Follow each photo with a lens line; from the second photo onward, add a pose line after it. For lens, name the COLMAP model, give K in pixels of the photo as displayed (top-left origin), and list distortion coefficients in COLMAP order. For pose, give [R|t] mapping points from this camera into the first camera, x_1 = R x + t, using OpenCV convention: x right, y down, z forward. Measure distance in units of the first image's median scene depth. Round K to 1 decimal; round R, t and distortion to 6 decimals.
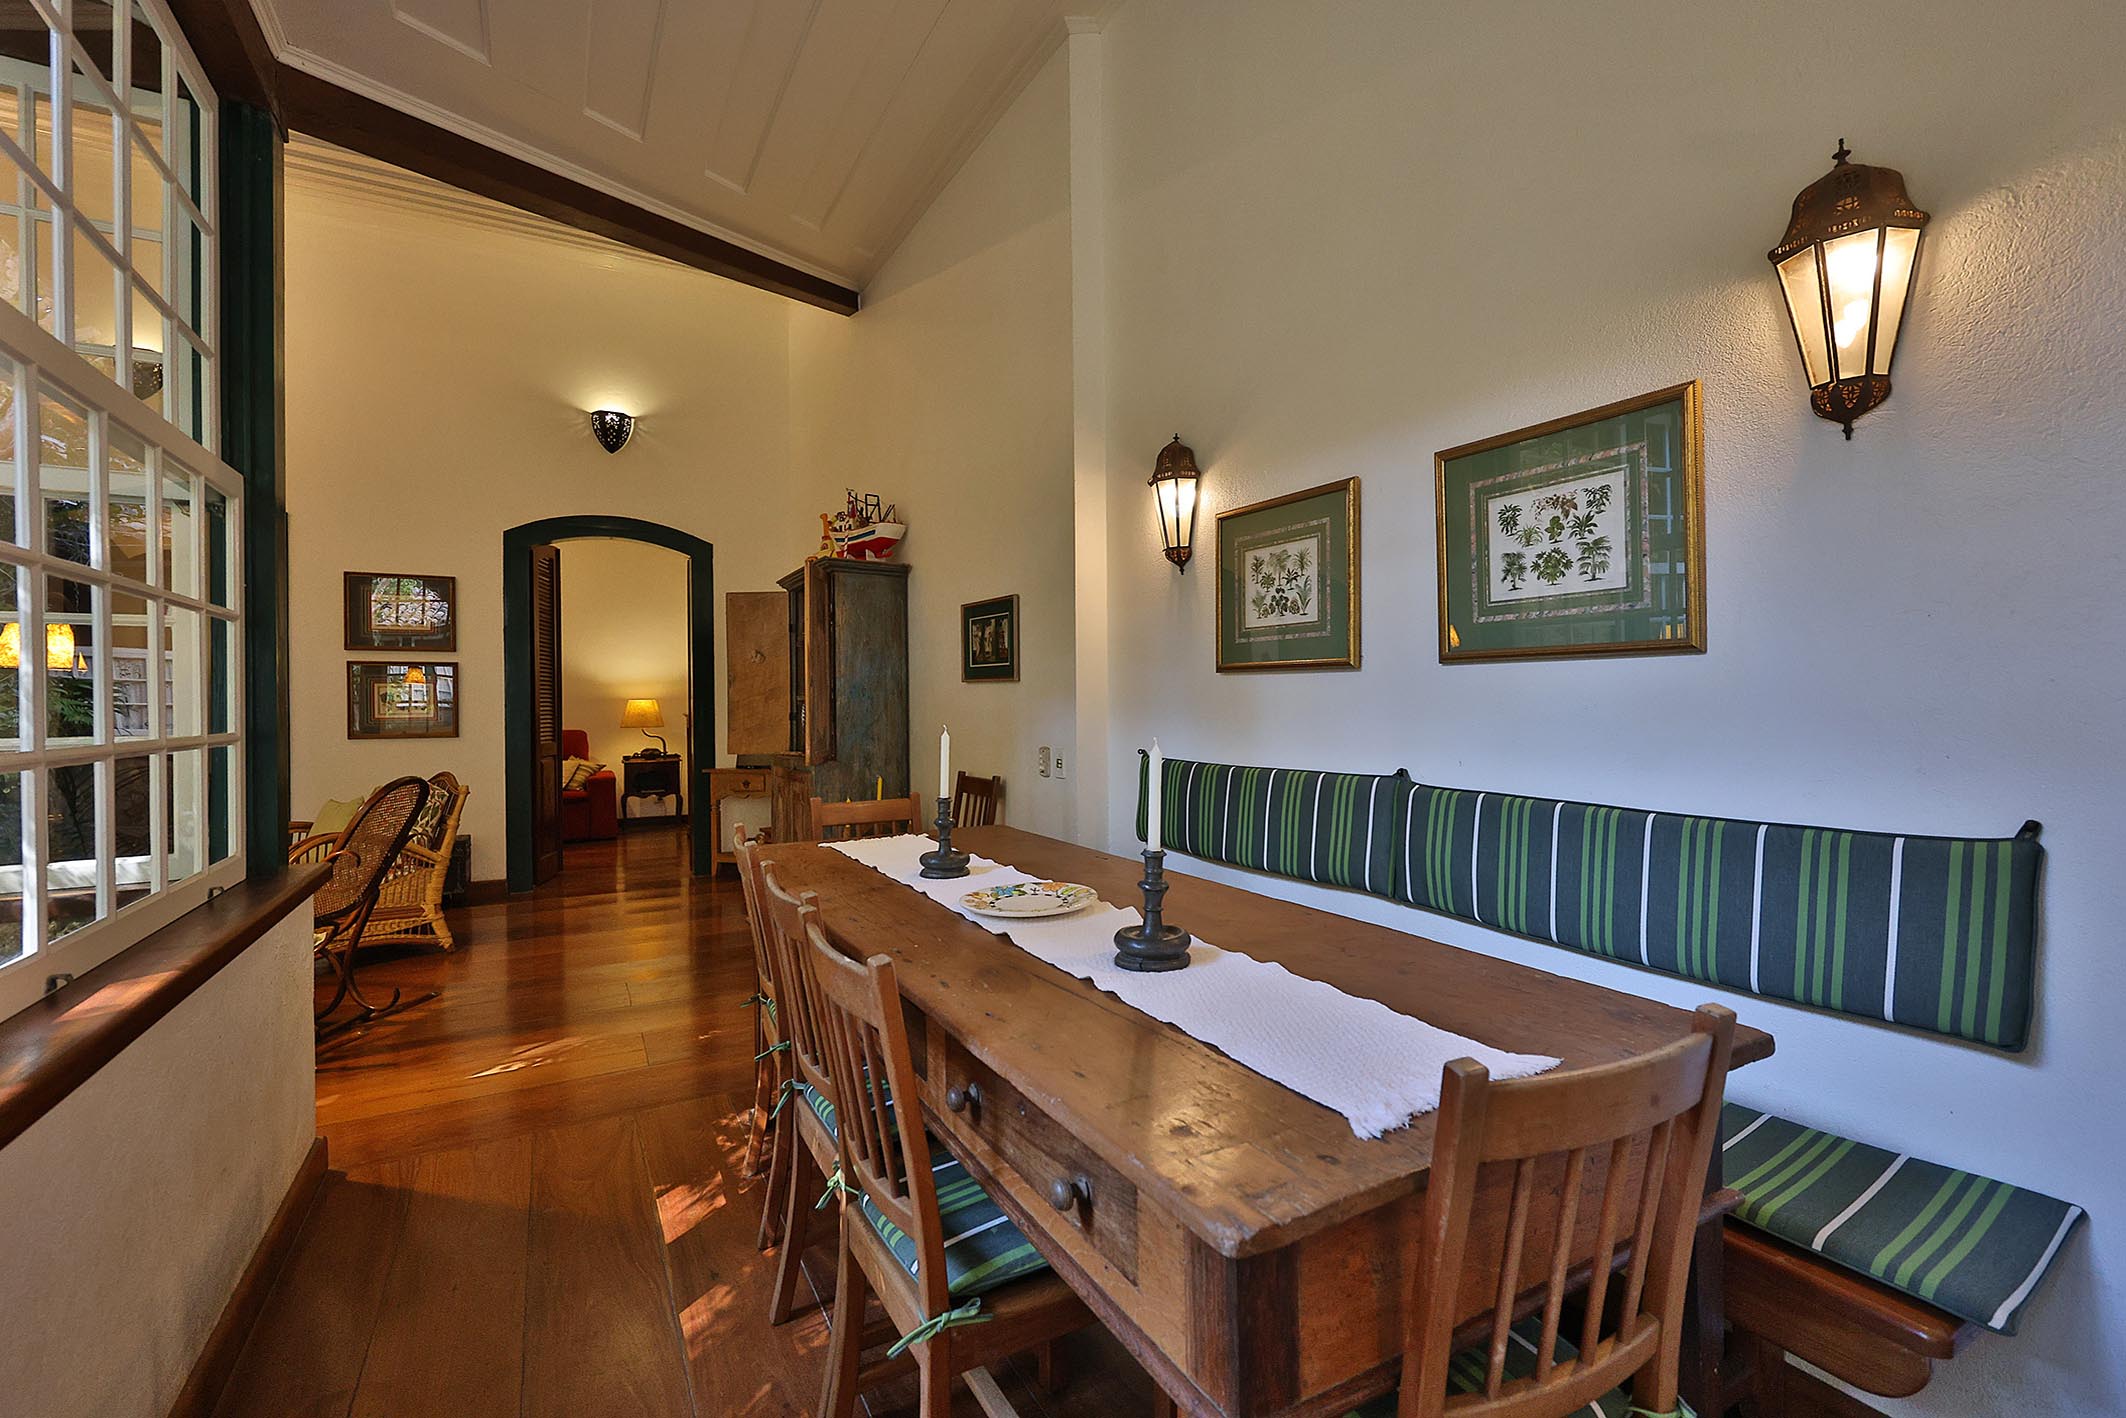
lens RADIAL K [[907.9, 0, 1061.4], [0, 907.9, 704.0], [0, 0, 1]] dist [-0.000881, -0.000386]
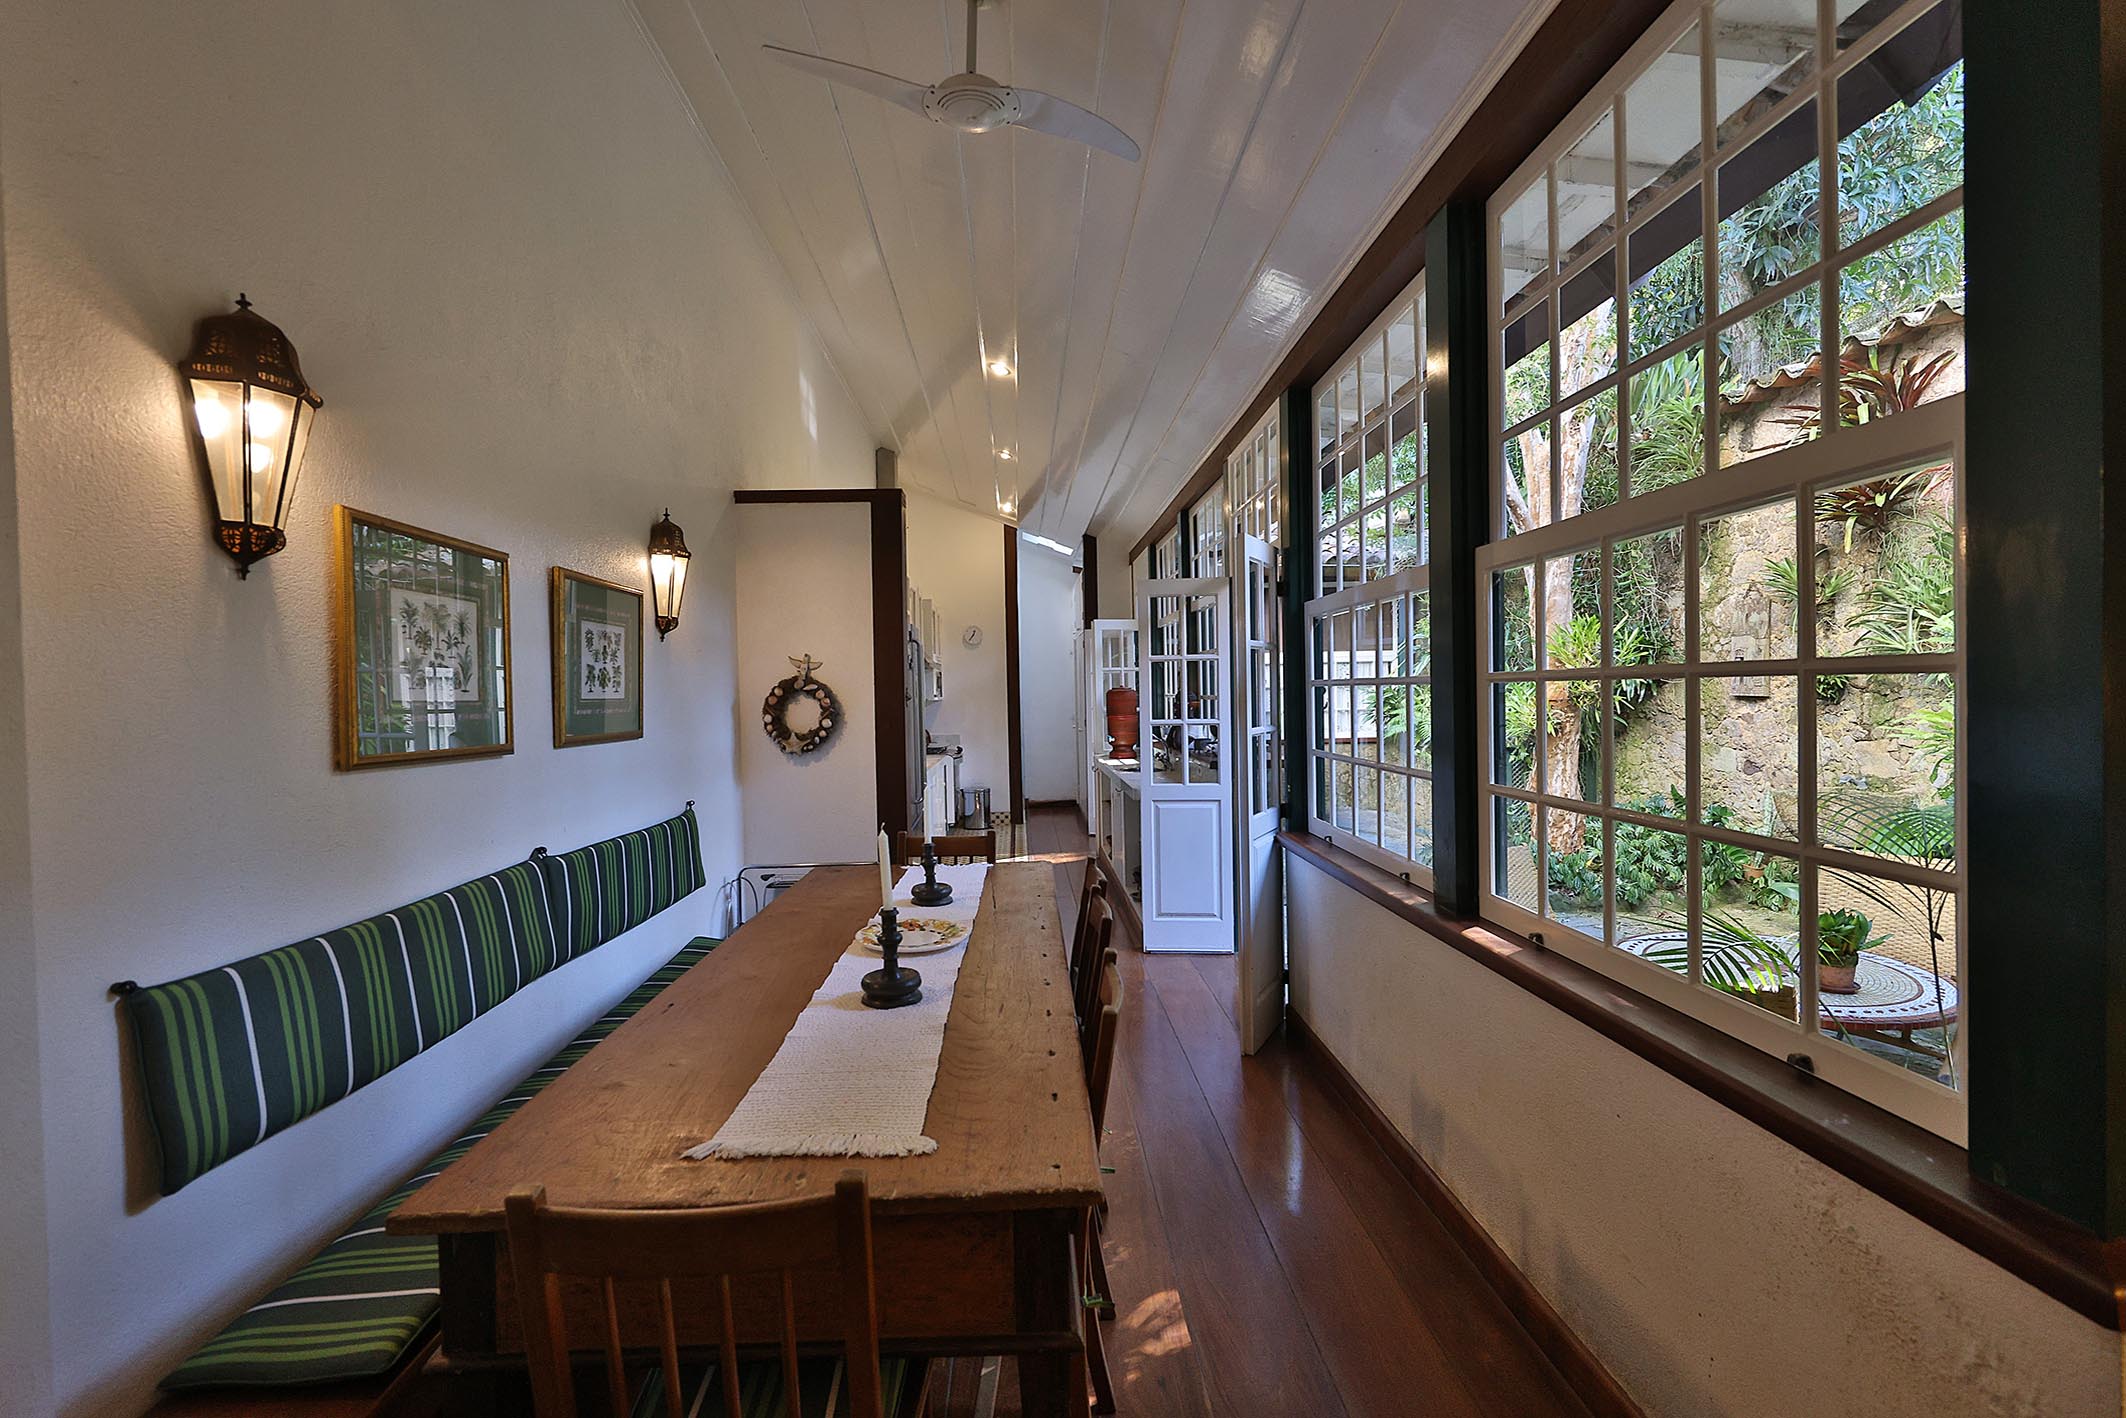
lens RADIAL K [[907.9, 0, 1059.2], [0, 907.9, 717.5], [0, 0, 1]] dist [-0.000881, -0.000386]
pose [[-0.888394, 0.015308, 0.458826, -0.542434], [0.030278, 0.999222, 0.025288, -0.074242], [-0.458081, 0.036358, -0.888166, 1.378636]]
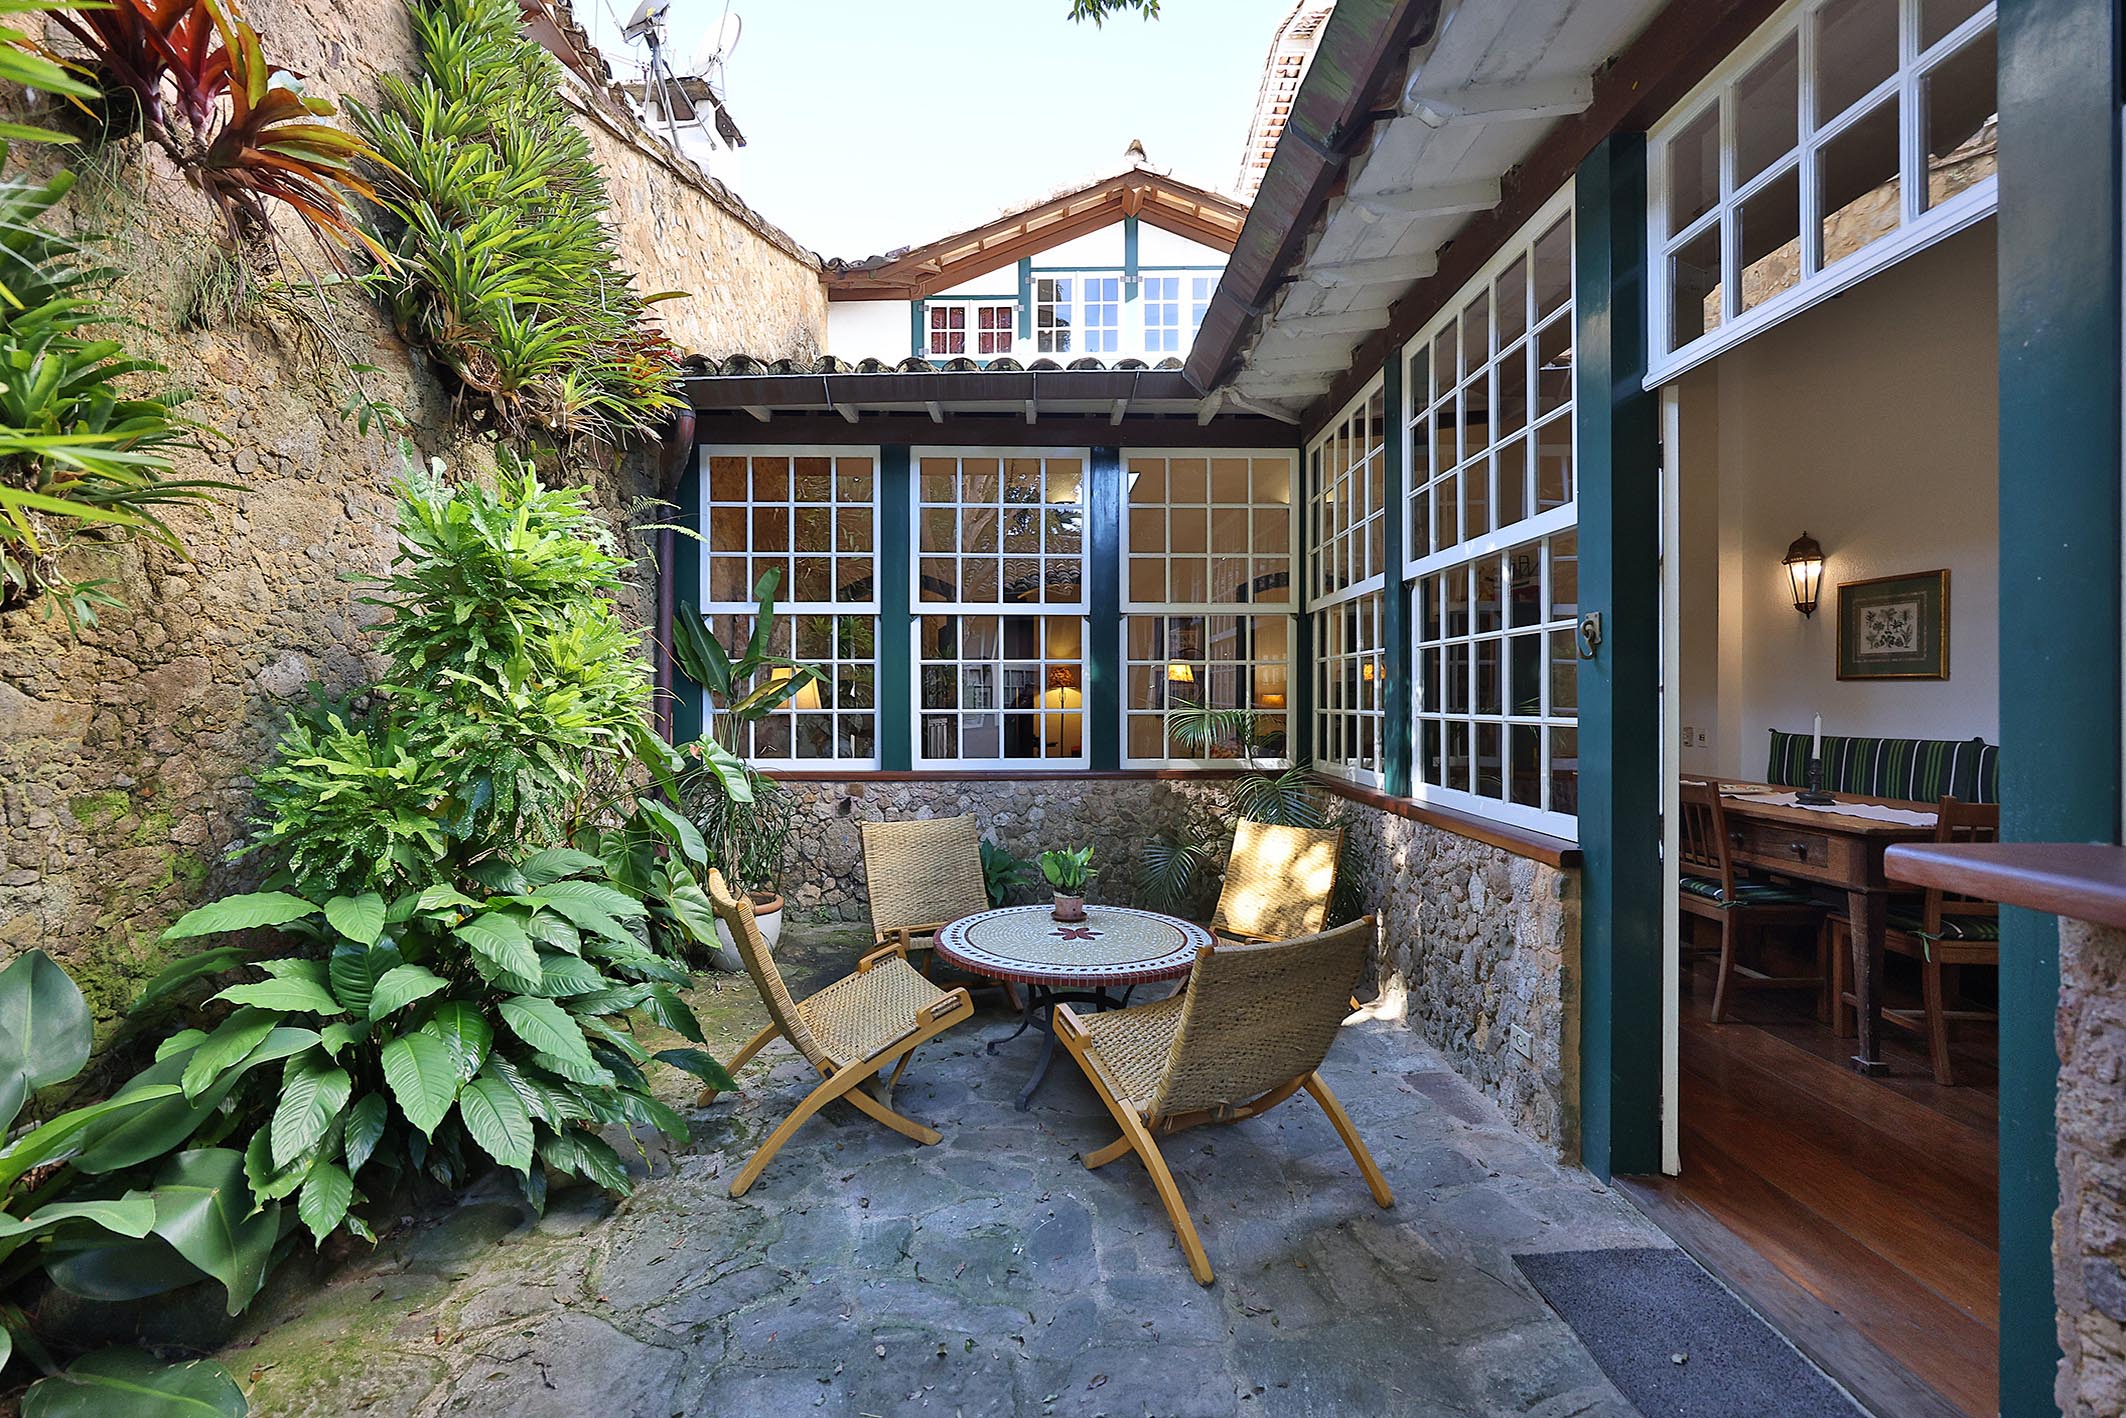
lens RADIAL K [[907.9, 0, 1056.3], [0, 907.9, 704.3], [0, 0, 1]] dist [-0.000881, -0.000386]
pose [[0.873097, 0.011638, -0.487407, -0.272509], [-0.009470, 0.999931, 0.006913, 0.010482], [0.487454, -0.001420, 0.873147, -1.167631]]
